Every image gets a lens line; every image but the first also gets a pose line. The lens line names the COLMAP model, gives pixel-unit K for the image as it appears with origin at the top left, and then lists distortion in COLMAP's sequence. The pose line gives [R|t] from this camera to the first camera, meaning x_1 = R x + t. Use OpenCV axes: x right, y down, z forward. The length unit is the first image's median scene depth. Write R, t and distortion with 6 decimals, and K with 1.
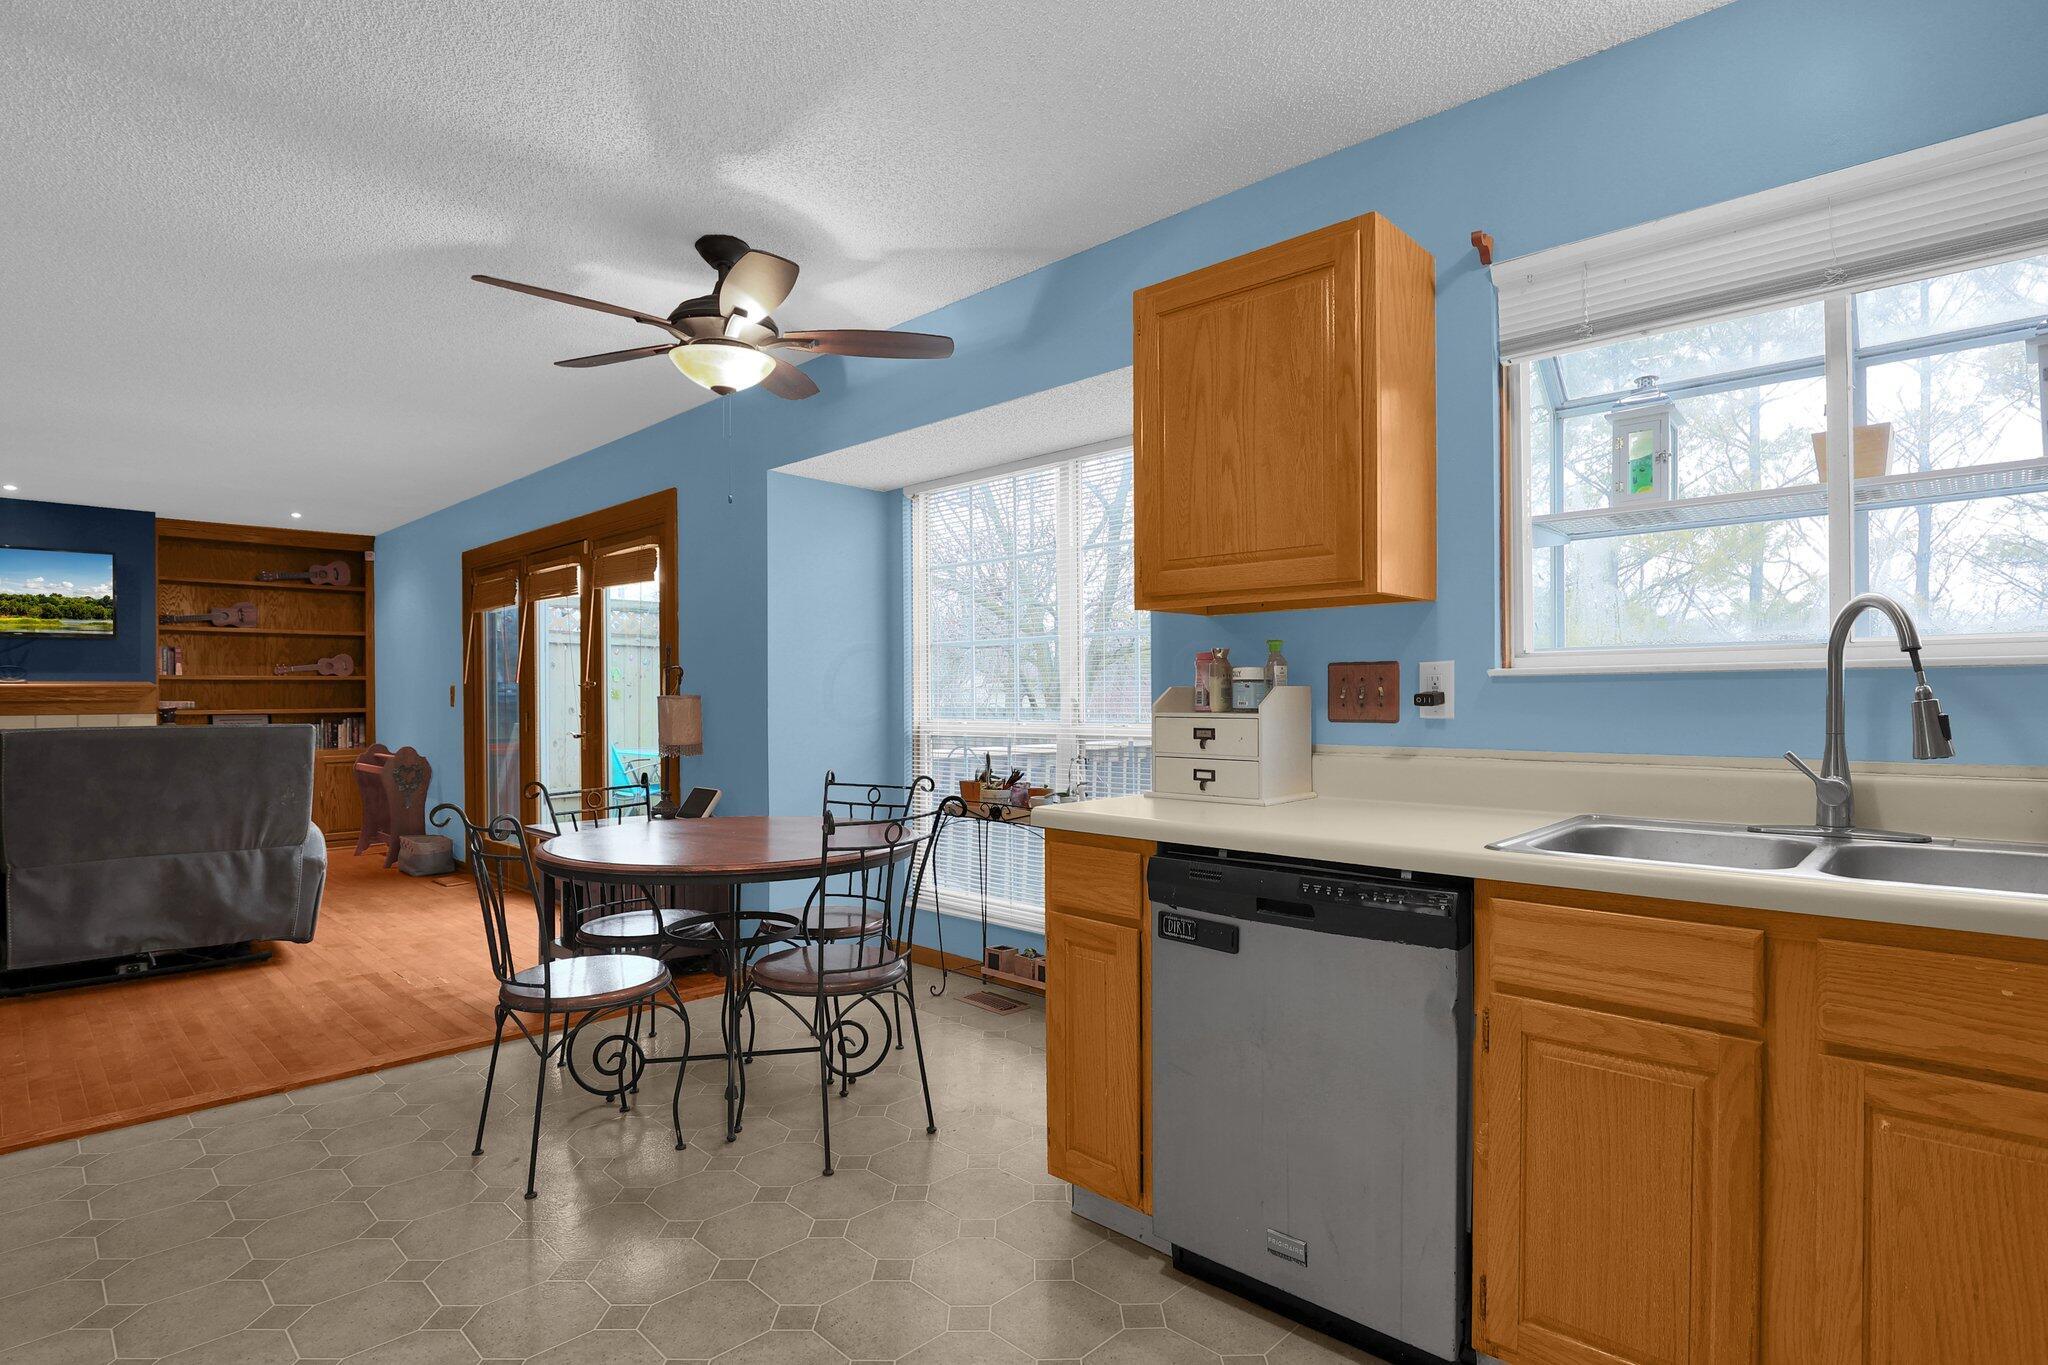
lens RADIAL K [[1039.1, 0, 1016.2], [0, 1039.1, 700.1], [0, 0, 1]] dist [-0.003307, 0.000584]
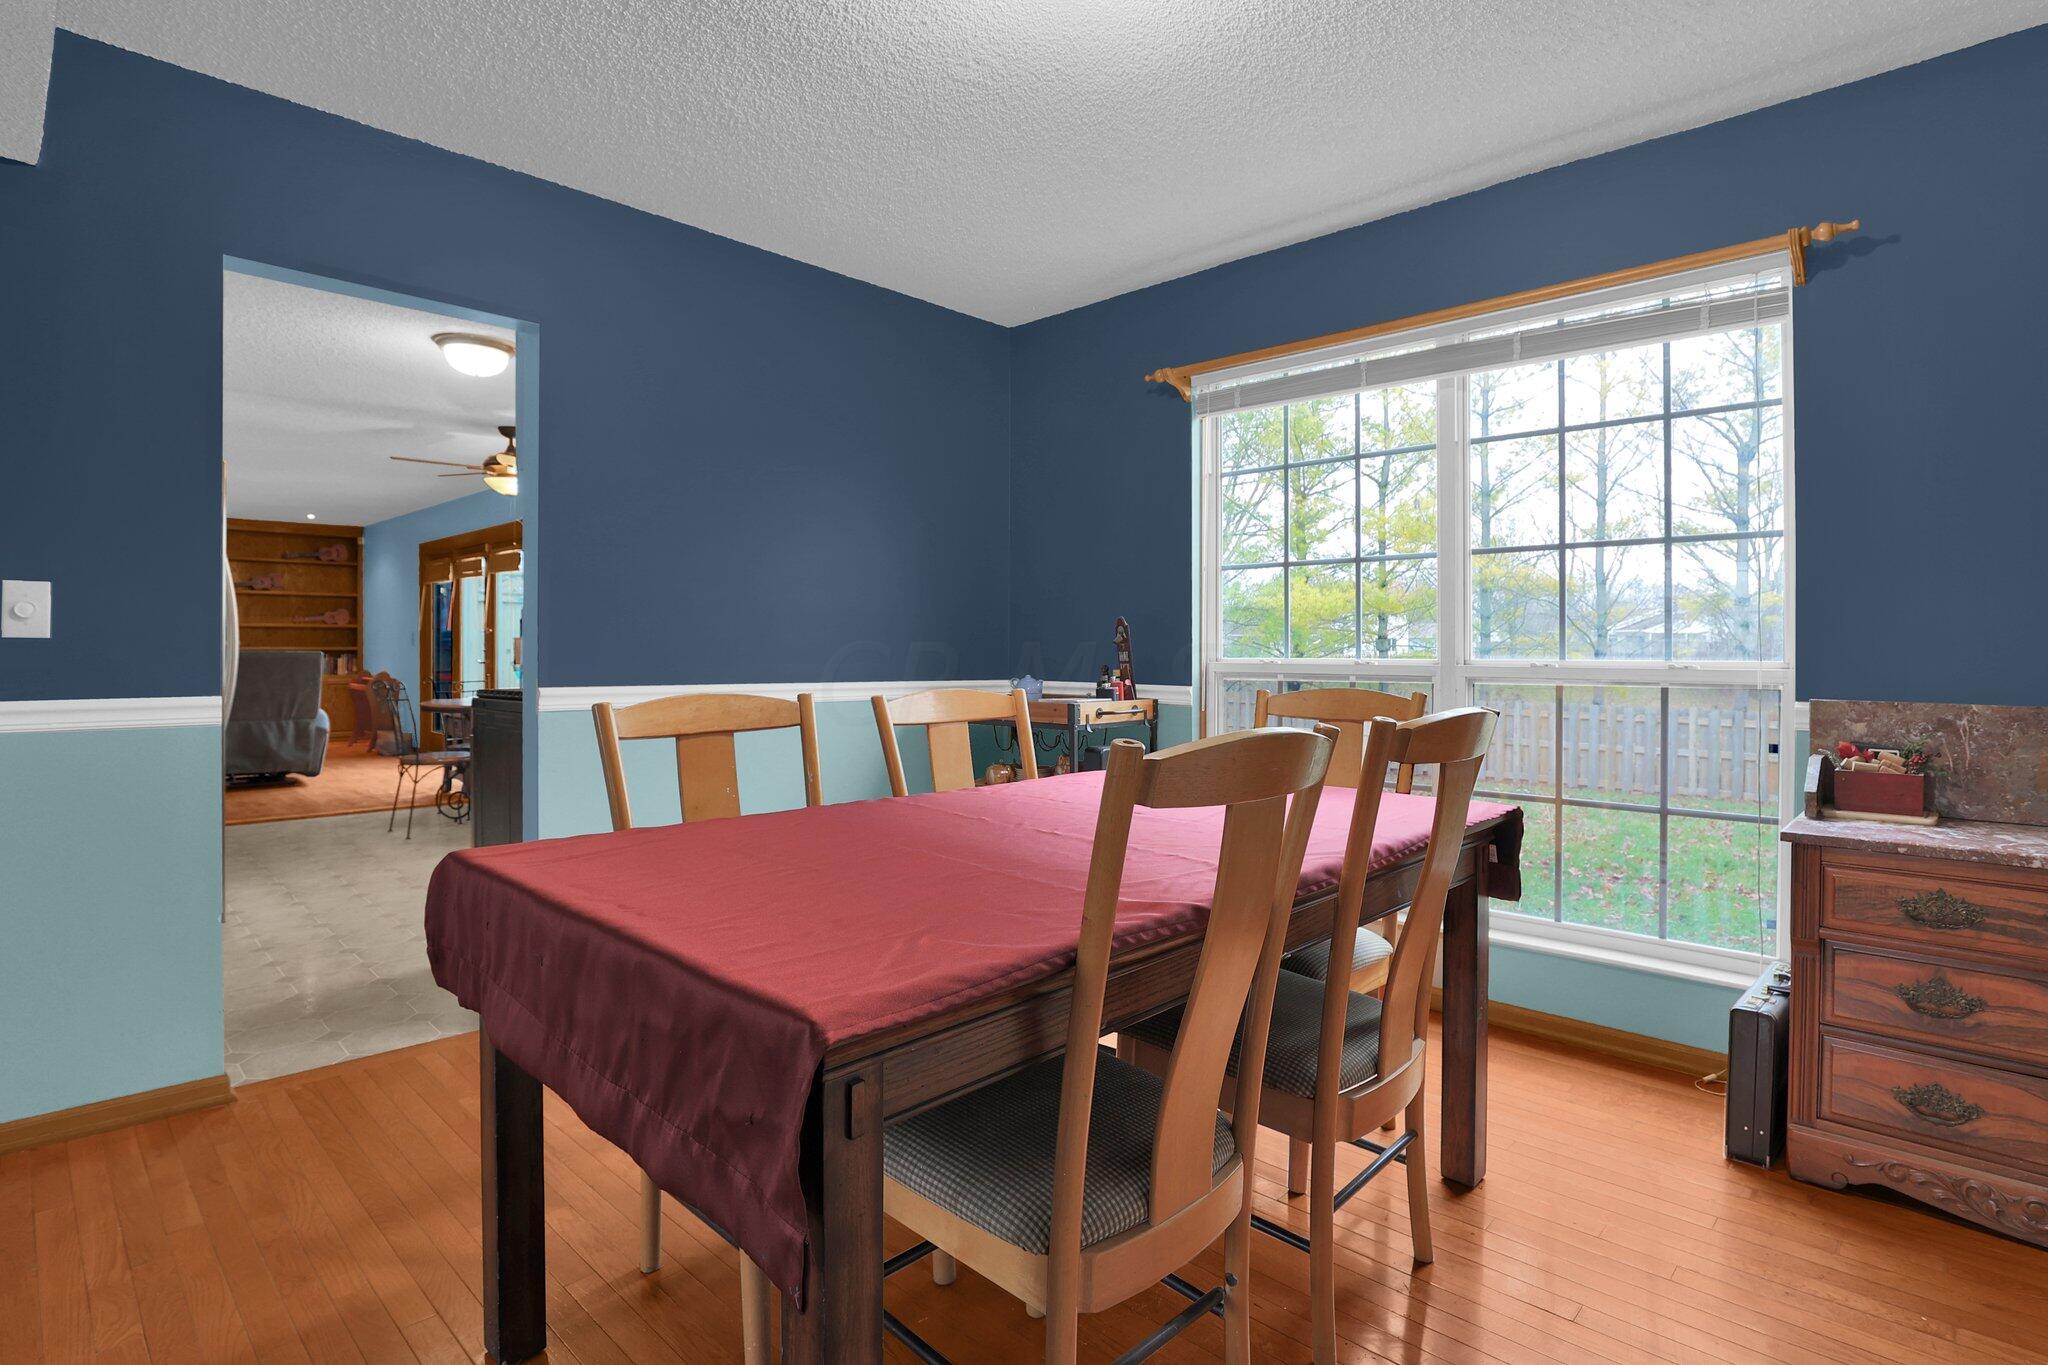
lens RADIAL K [[1028.0, 0, 976.1], [0, 1028.0, 680.4], [0, 0, 1]] dist [-0.001079, -0.000143]
pose [[0.999434, 0.020842, -0.026408, 0.482385], [-0.020355, 0.999621, 0.018558, 0.018033], [0.026785, -0.018010, 0.999479, -0.718945]]
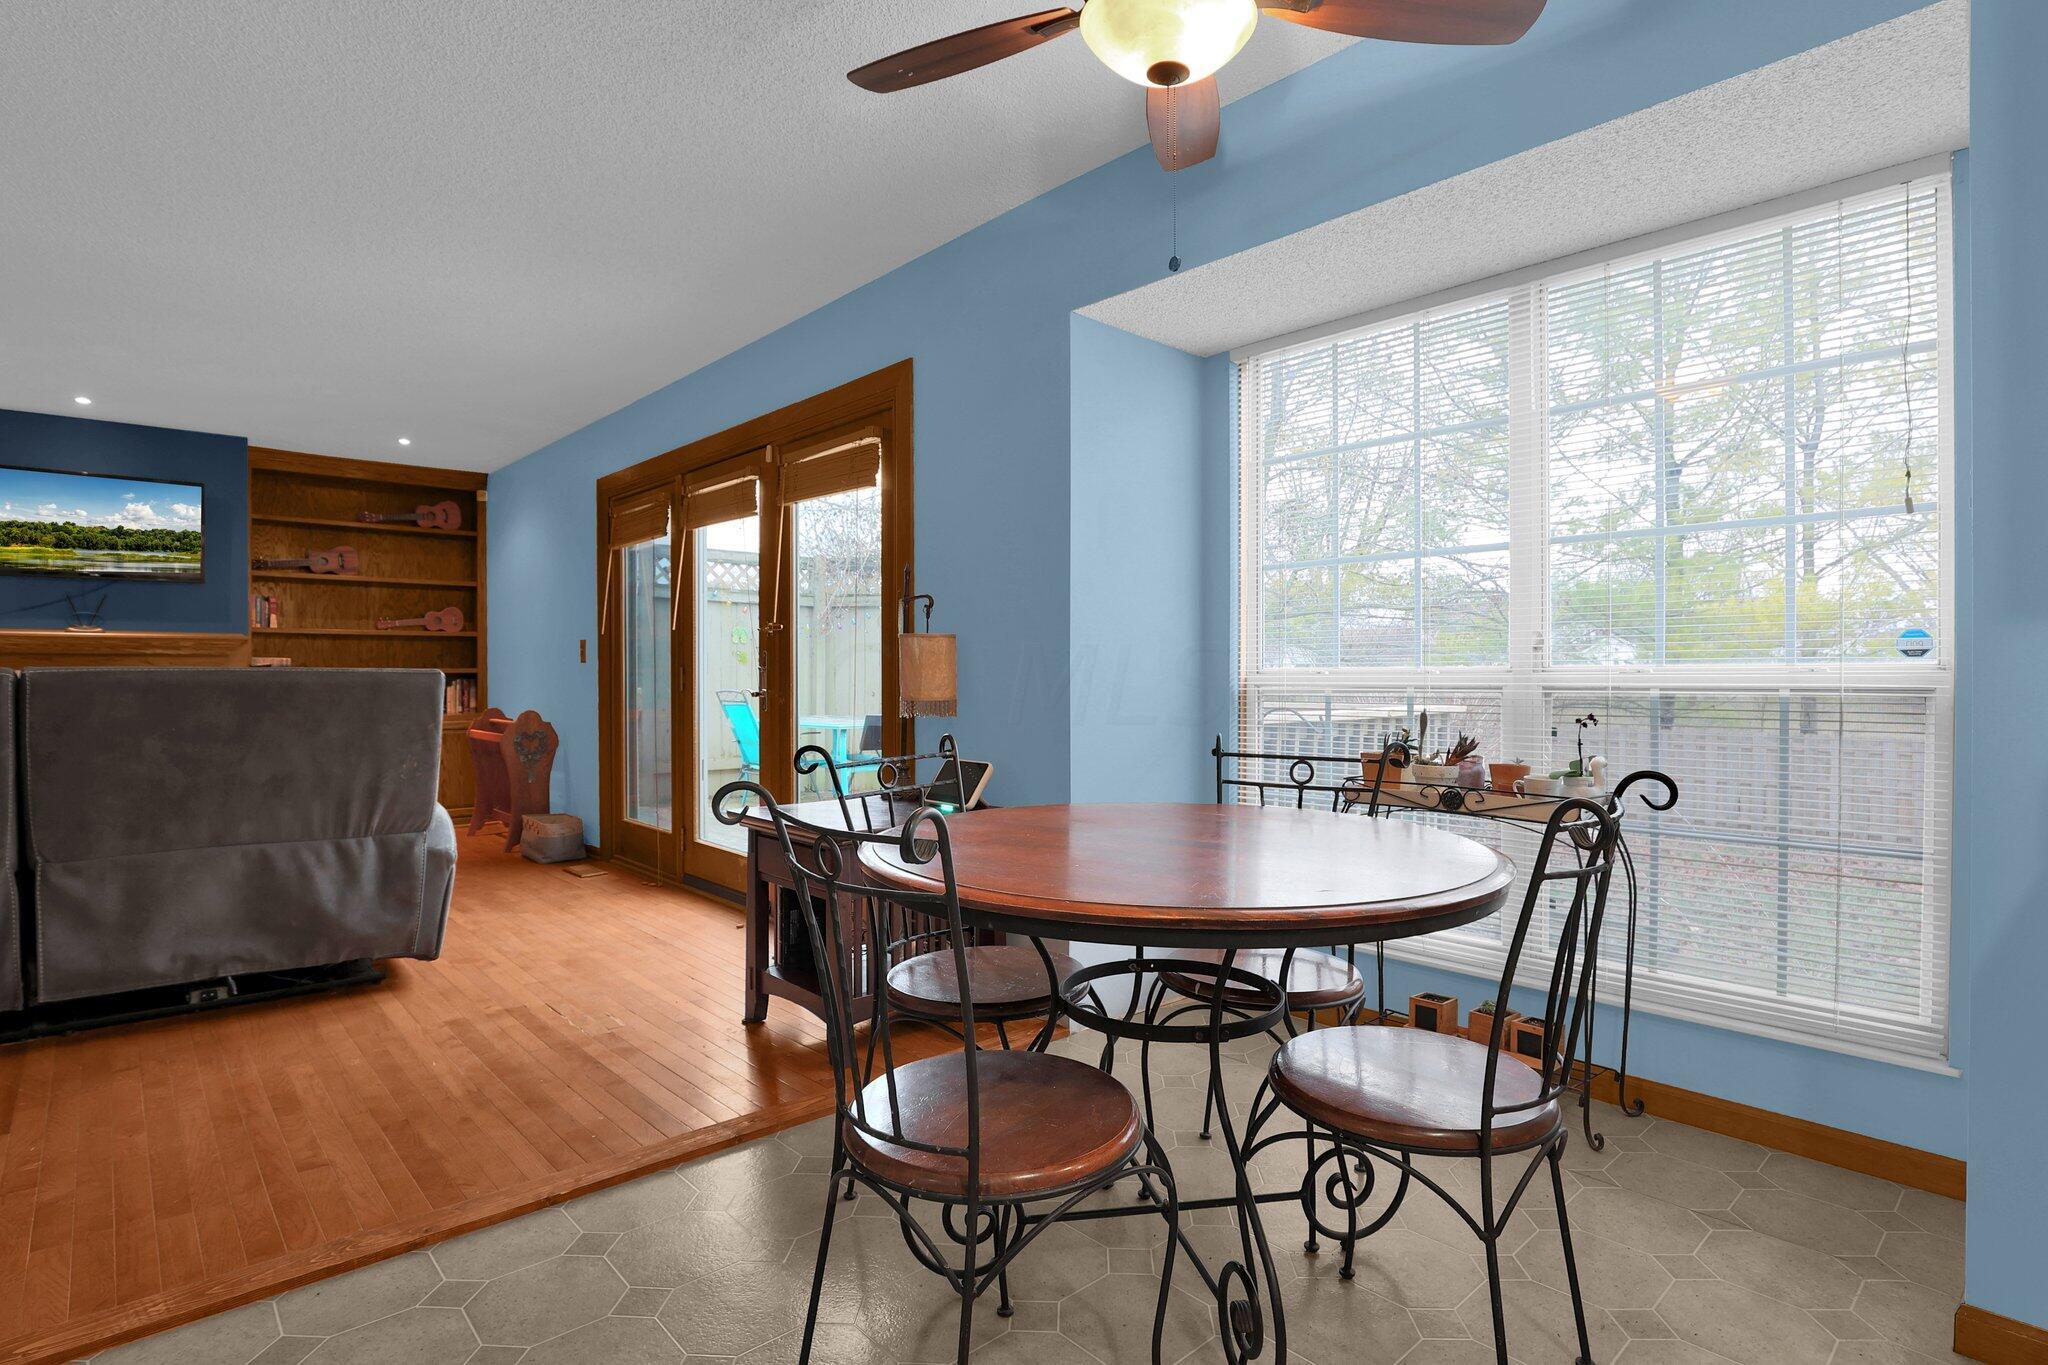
lens RADIAL K [[1011.9, 0, 1024.0], [0, 1011.9, 682.5], [0, 0, 1]] dist [-0.010897, -0.000326]
pose [[0.999142, 0.004986, -0.041104, -0.226994], [-0.004891, 0.999985, 0.002417, 0.027985], [0.041115, -0.002213, 0.999152, 0.290472]]
